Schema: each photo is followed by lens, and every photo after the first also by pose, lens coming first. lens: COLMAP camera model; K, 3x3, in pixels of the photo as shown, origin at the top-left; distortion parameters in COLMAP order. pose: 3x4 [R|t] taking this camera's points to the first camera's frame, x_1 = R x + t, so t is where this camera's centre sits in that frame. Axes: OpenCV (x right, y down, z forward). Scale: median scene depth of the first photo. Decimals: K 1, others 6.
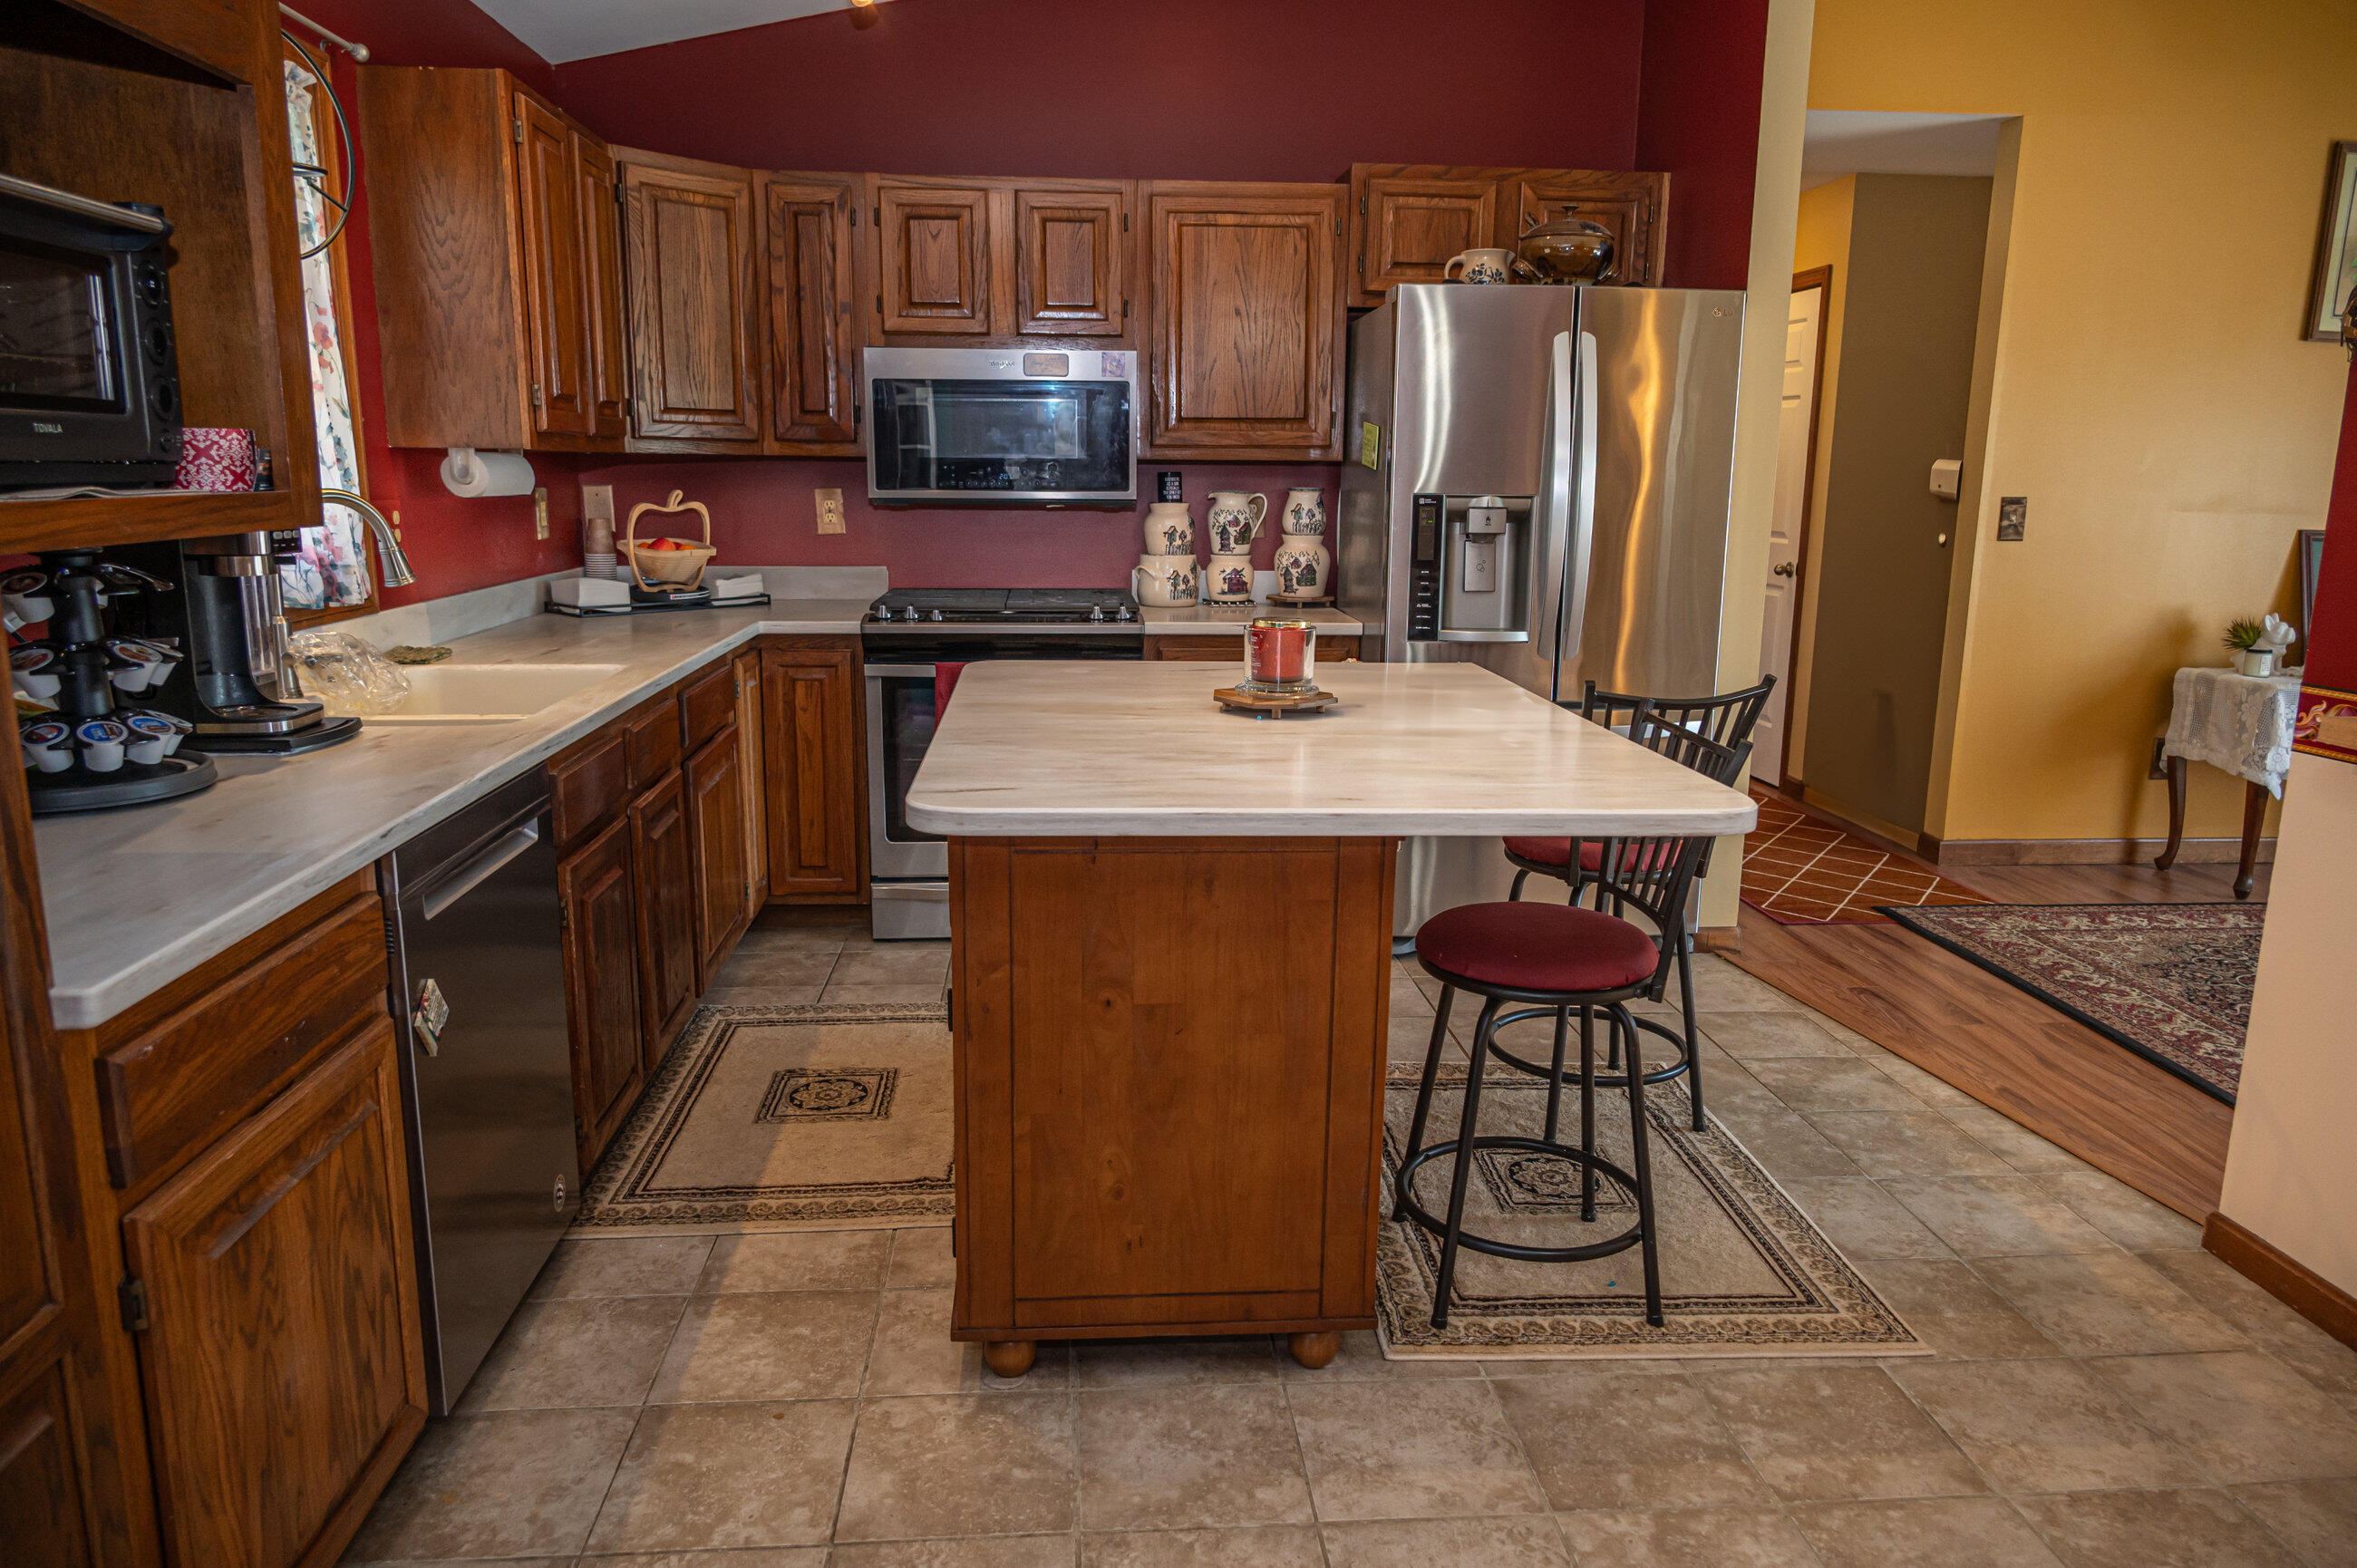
lens RADIAL K [[1557.9, 0, 1178.5], [0, 1557.9, 784.0], [0, 0, 1]] dist [0.002962, 0.002130]
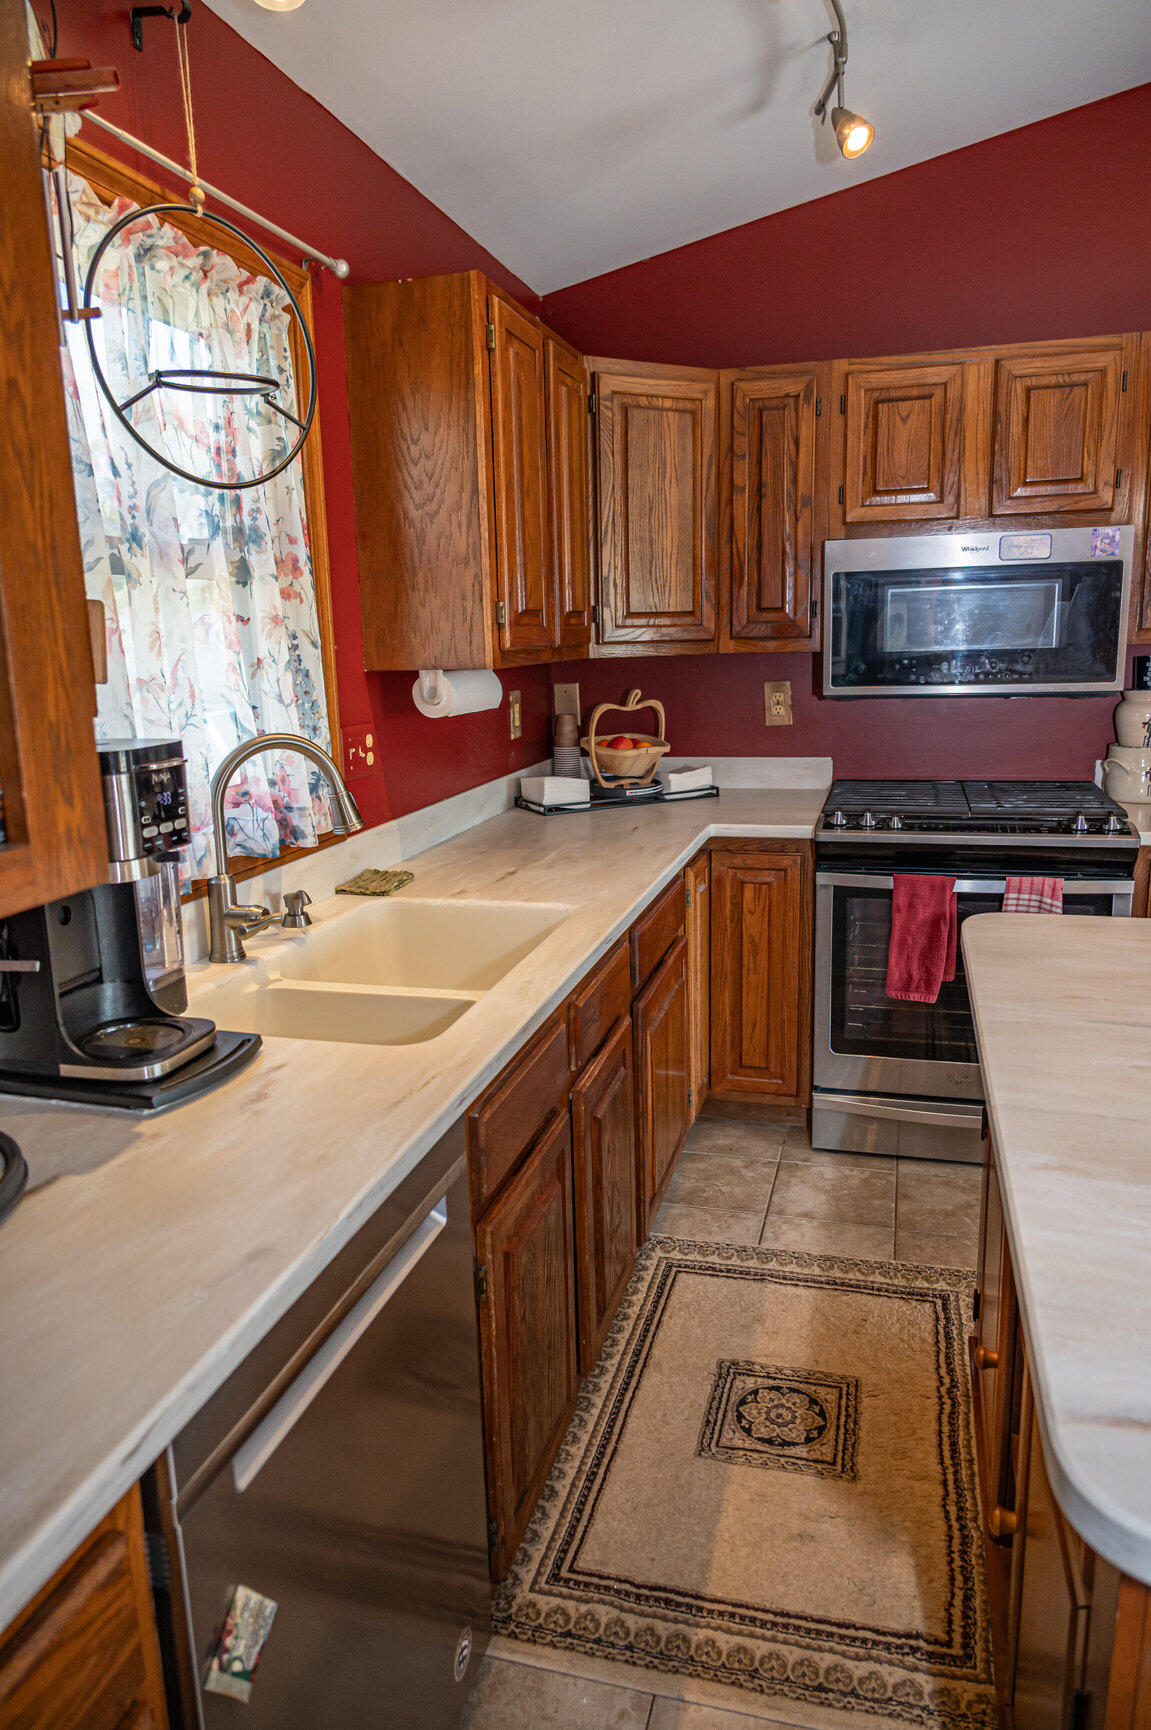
lens RADIAL K [[1143.6, 0, 575.5], [0, 1143.6, 865.0], [0, 0, 1]] dist [0.002962, 0.002130]
pose [[0.936321, 0.035975, -0.349297, -0.094805], [-0.034166, 0.999352, 0.011342, -0.084249], [0.349479, 0.001315, 0.936943, 0.288709]]
